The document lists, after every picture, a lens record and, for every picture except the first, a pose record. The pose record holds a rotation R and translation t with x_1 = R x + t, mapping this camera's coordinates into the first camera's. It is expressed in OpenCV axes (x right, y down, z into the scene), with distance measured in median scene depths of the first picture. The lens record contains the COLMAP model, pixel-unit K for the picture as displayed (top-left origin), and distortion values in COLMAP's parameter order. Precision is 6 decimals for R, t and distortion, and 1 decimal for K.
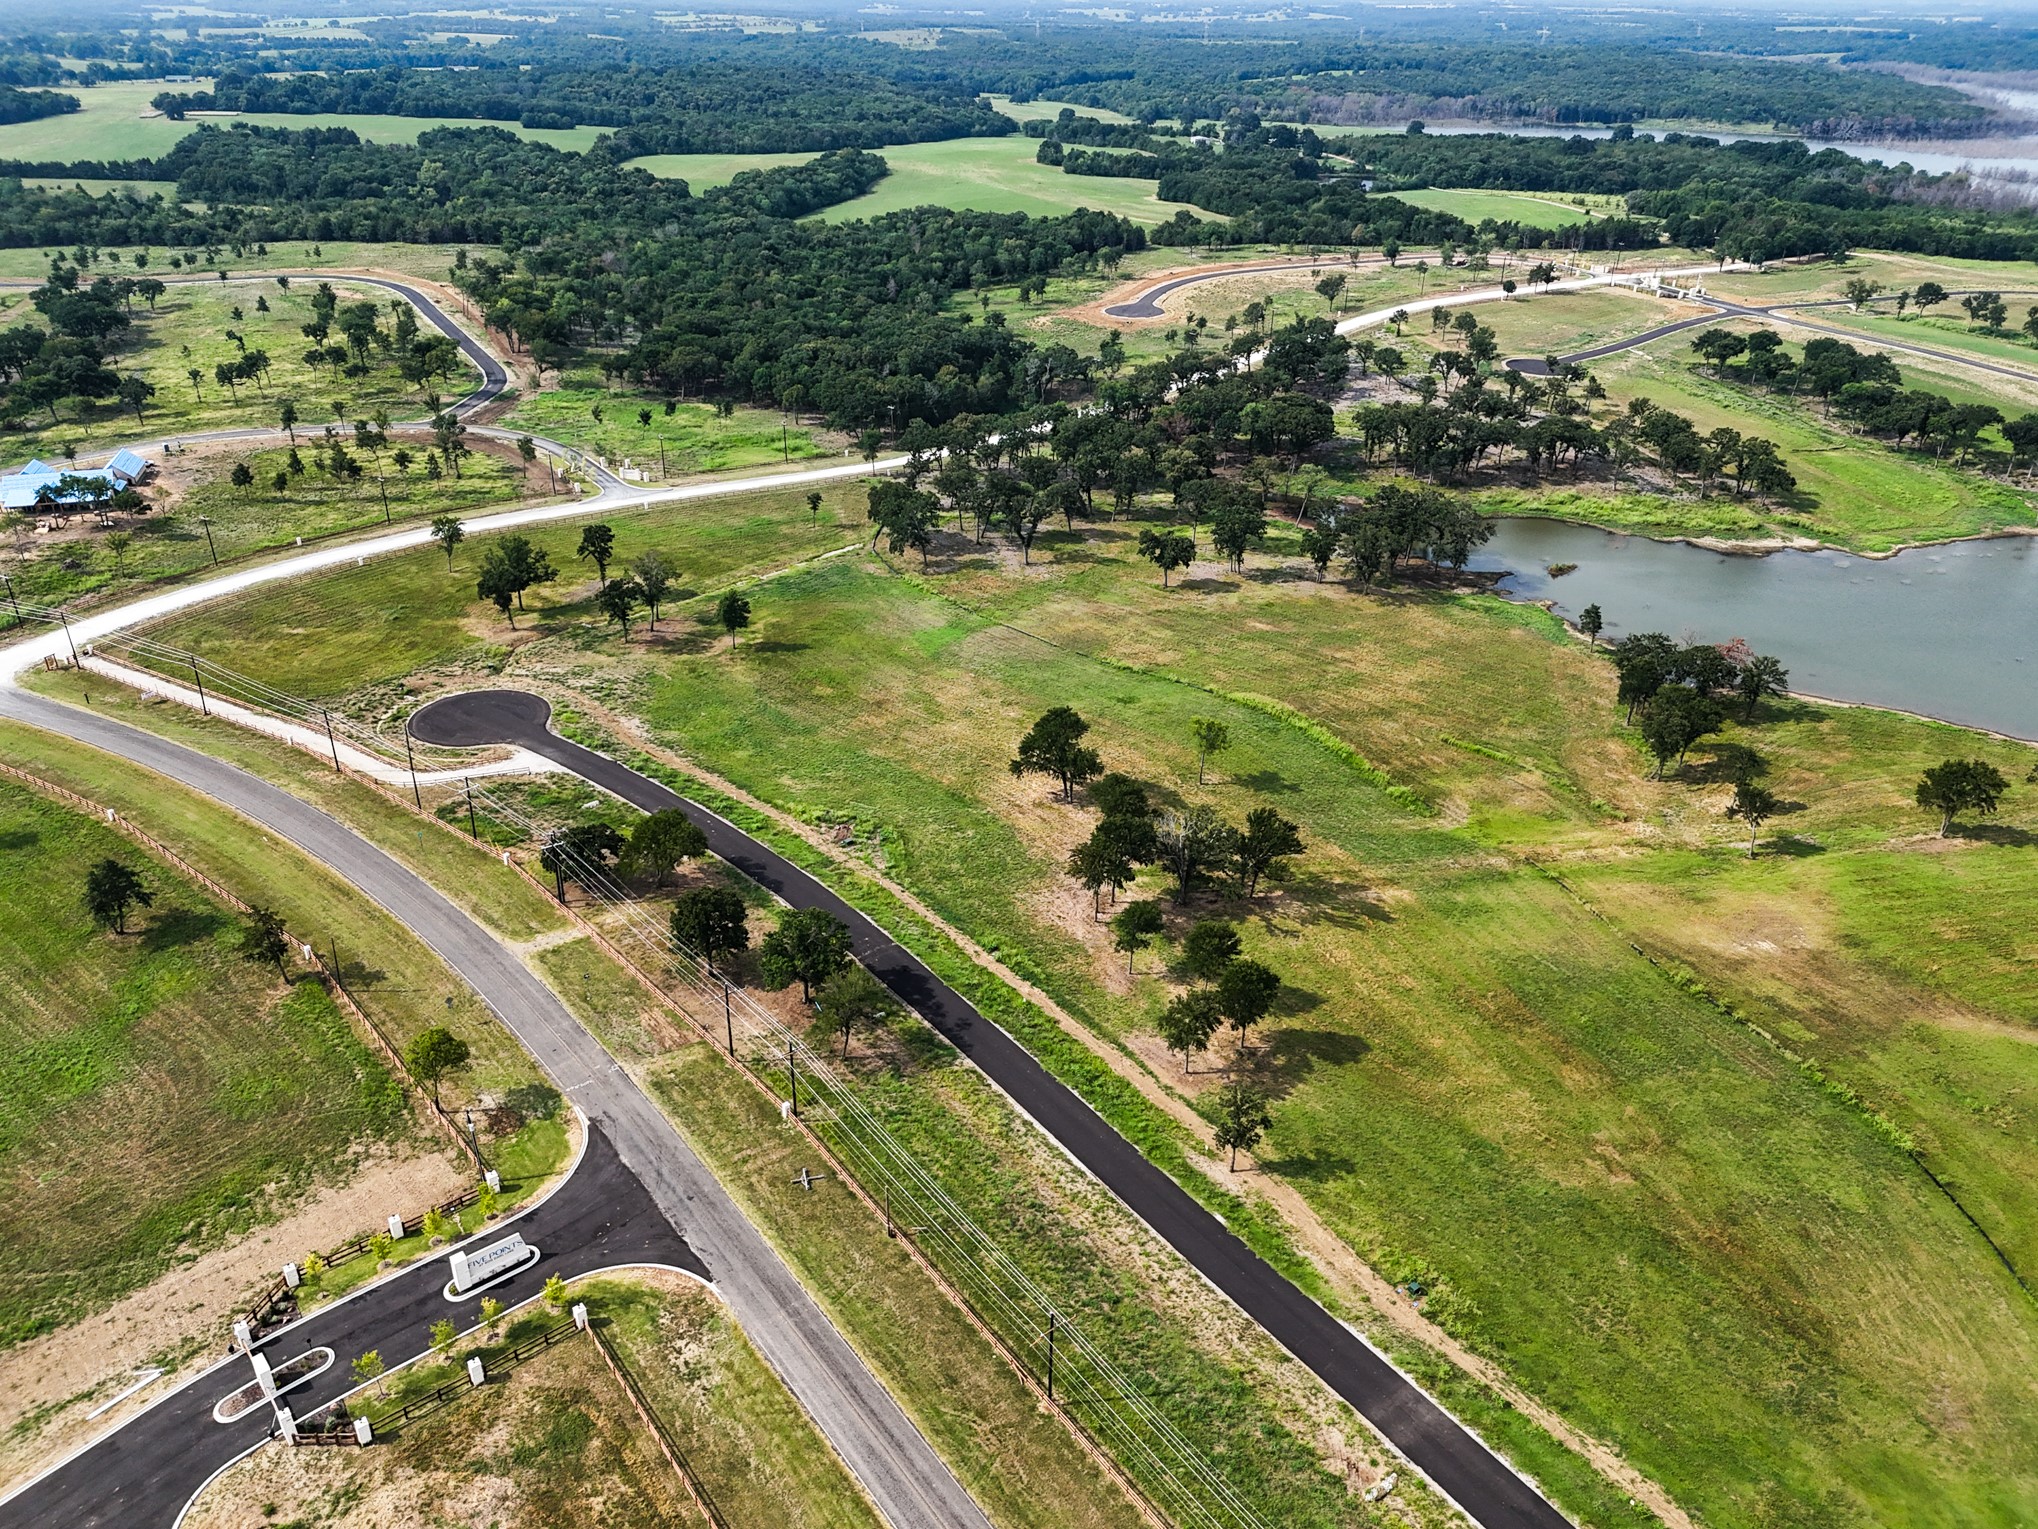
lens RADIAL K [[1502.4, 0, 1023.5], [0, 1502.4, 768.6], [0, 0, 1]] dist [0.049046, -0.036849]
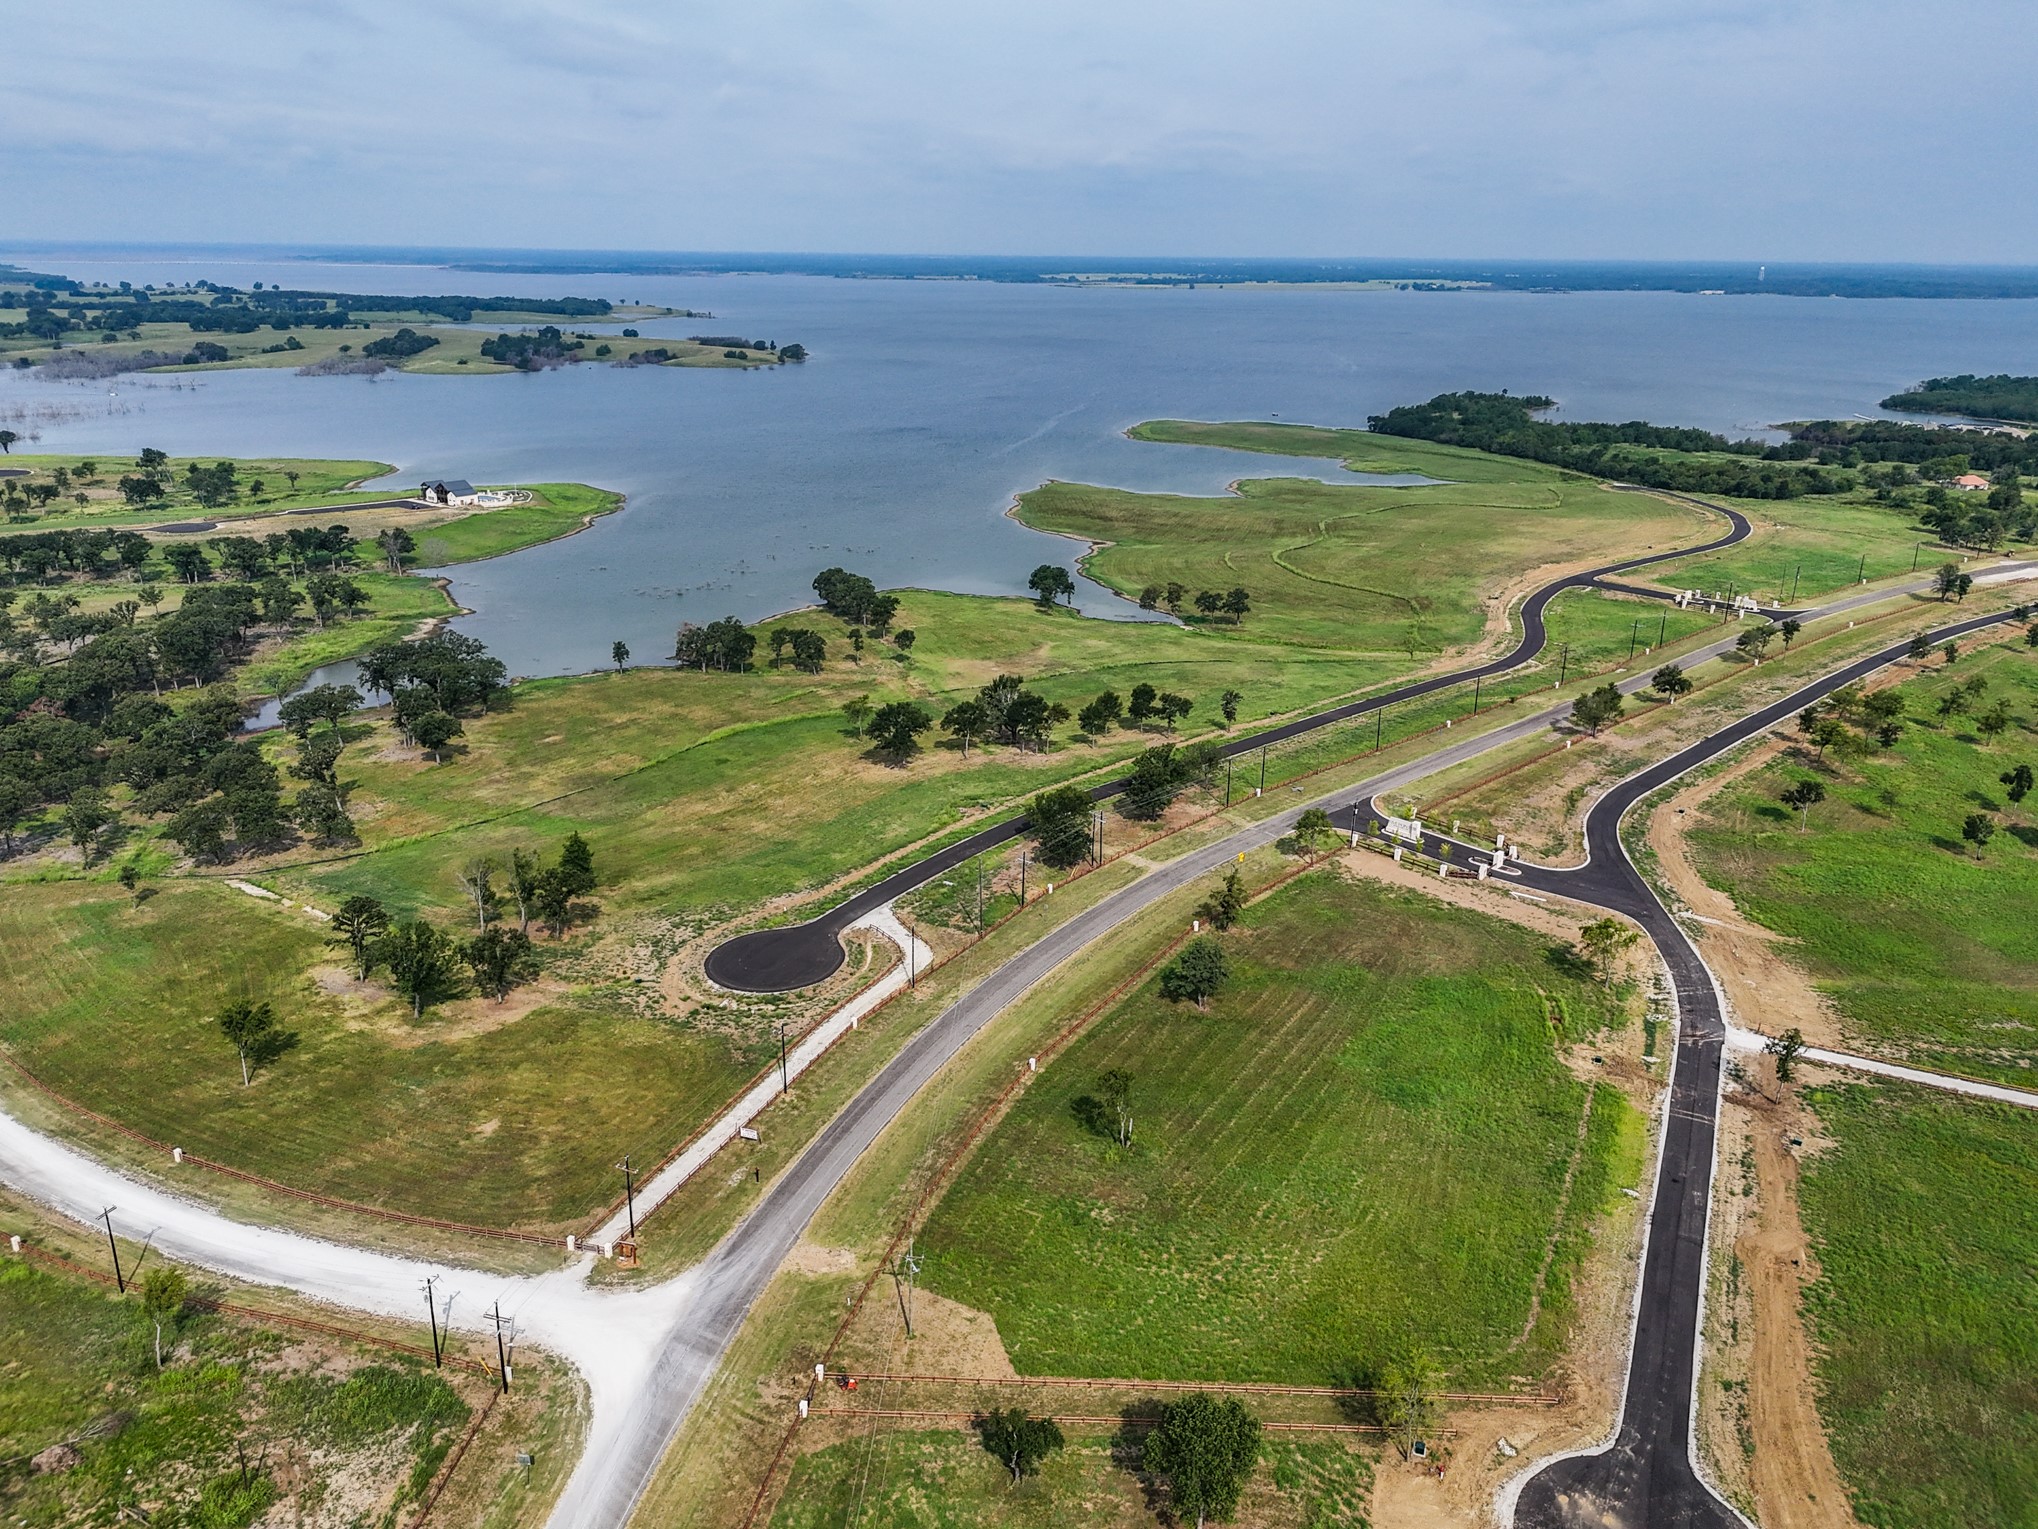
lens RADIAL K [[1506.1, 0, 1023.3], [0, 1506.1, 761.9], [0, 0, 1]] dist [0.054702, -0.049443]
pose [[-0.136329, -0.329704, 0.934189, -1.266316], [0.447757, 0.820671, 0.354982, -0.418274], [-0.883701, 0.466684, 0.035745, 0.776520]]
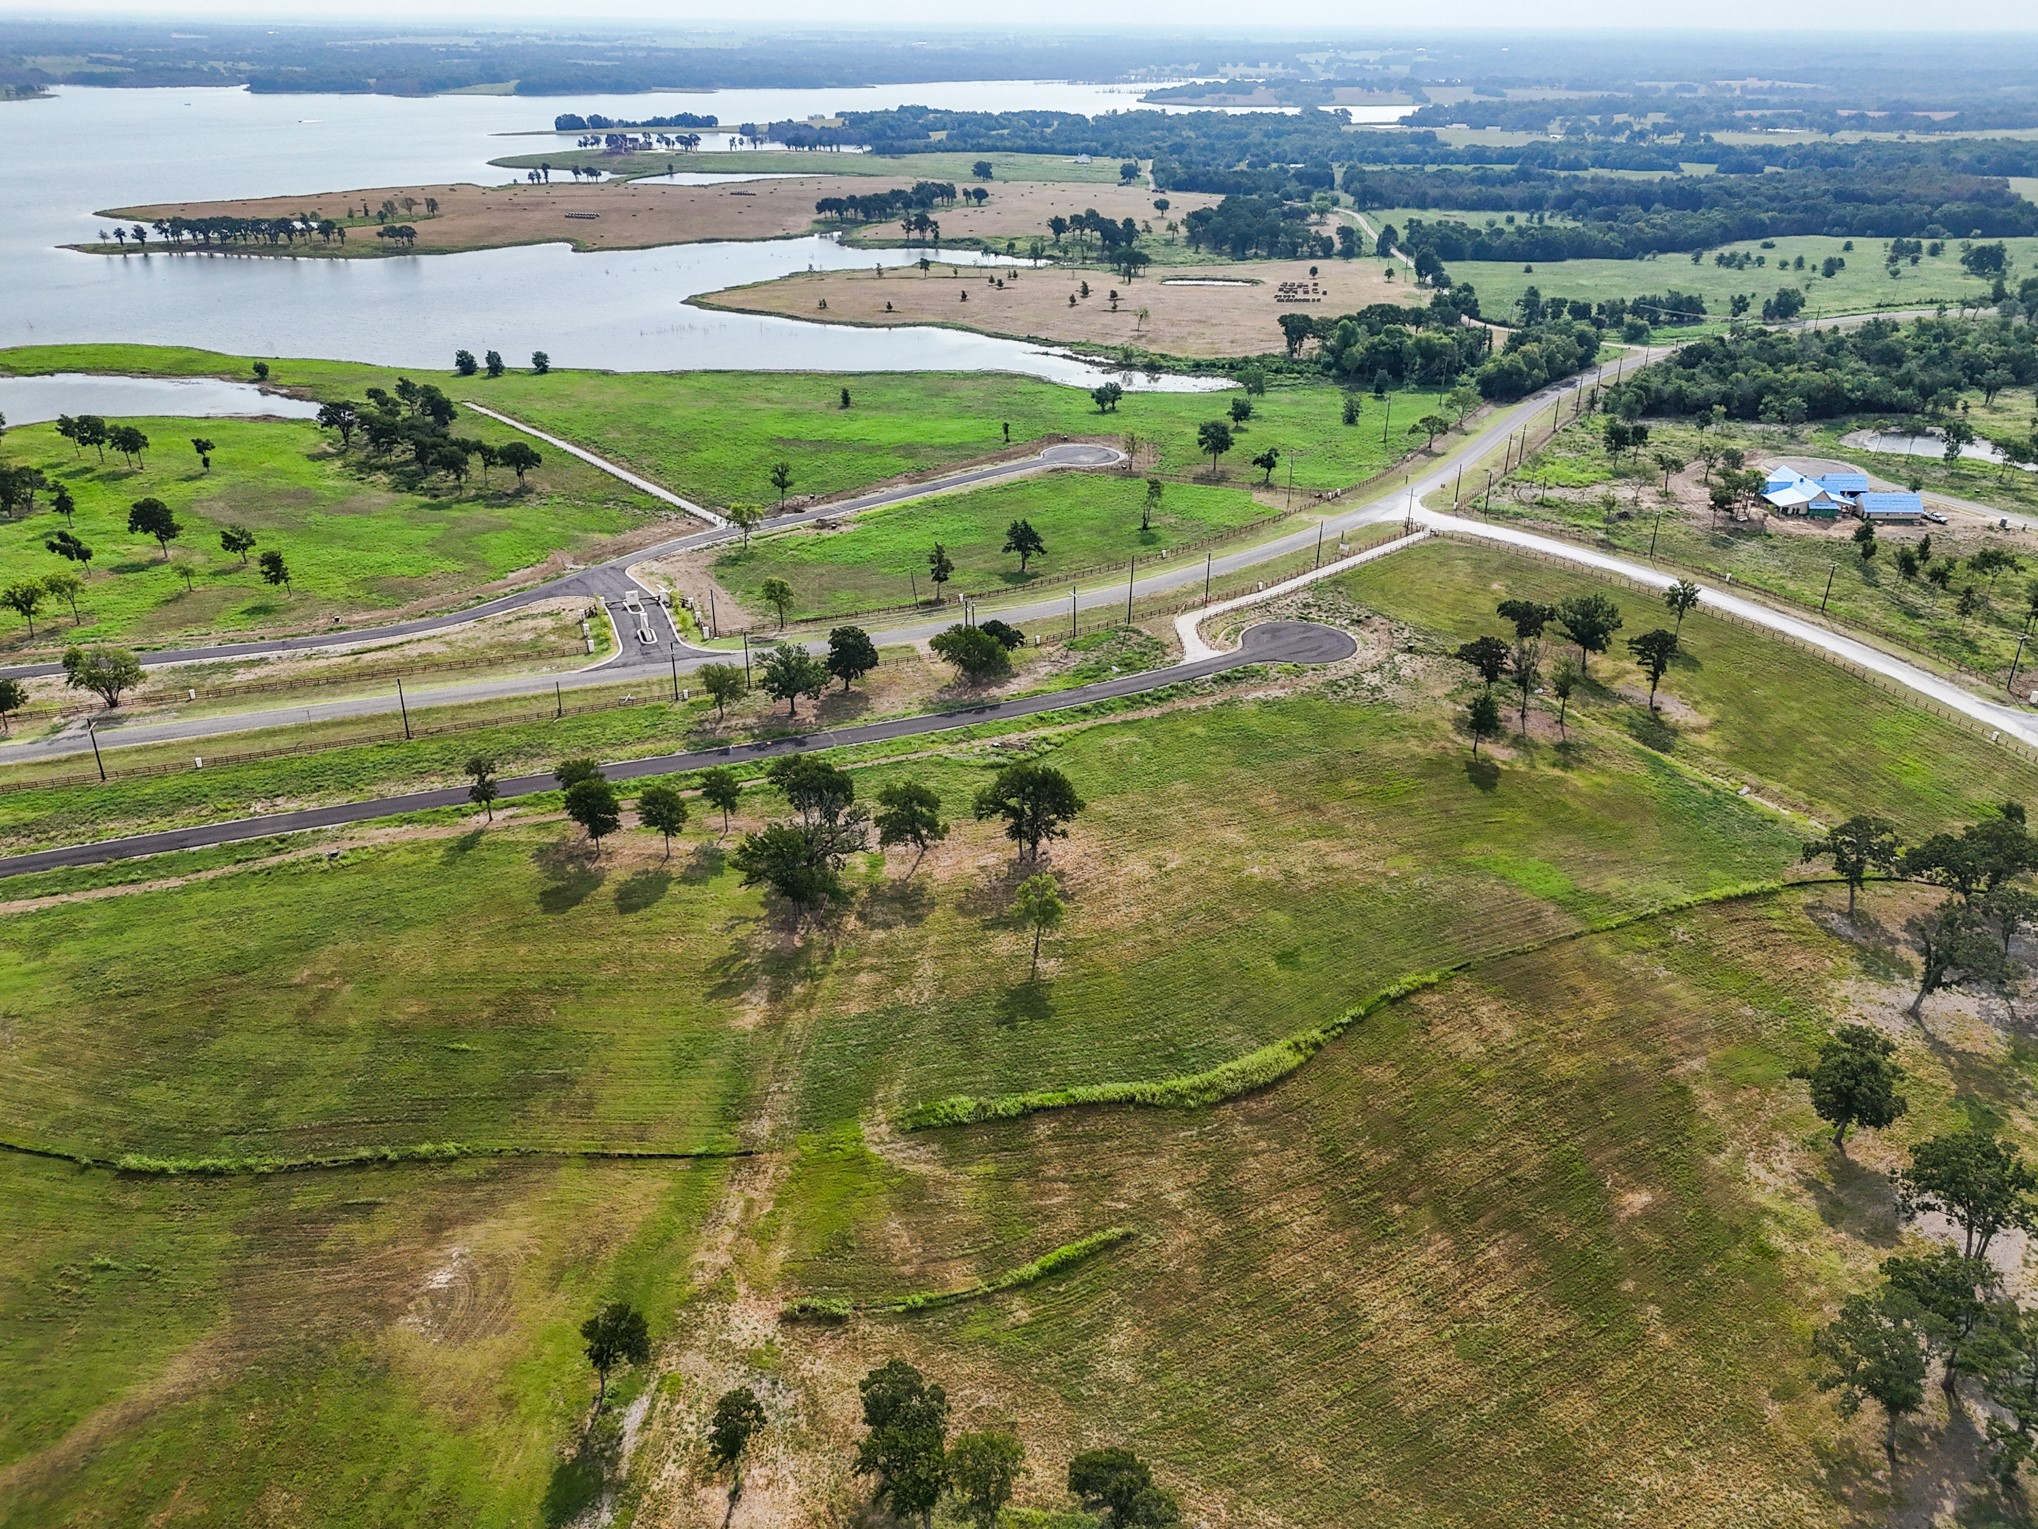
lens RADIAL K [[1506.1, 0, 1026.0], [0, 1506.1, 765.3], [0, 0, 1]] dist [0.054702, -0.049443]
pose [[-0.292960, 0.414604, -0.861556, 0.776668], [-0.462272, 0.727353, 0.507211, -0.472331], [0.836947, 0.546865, -0.021425, 0.913001]]
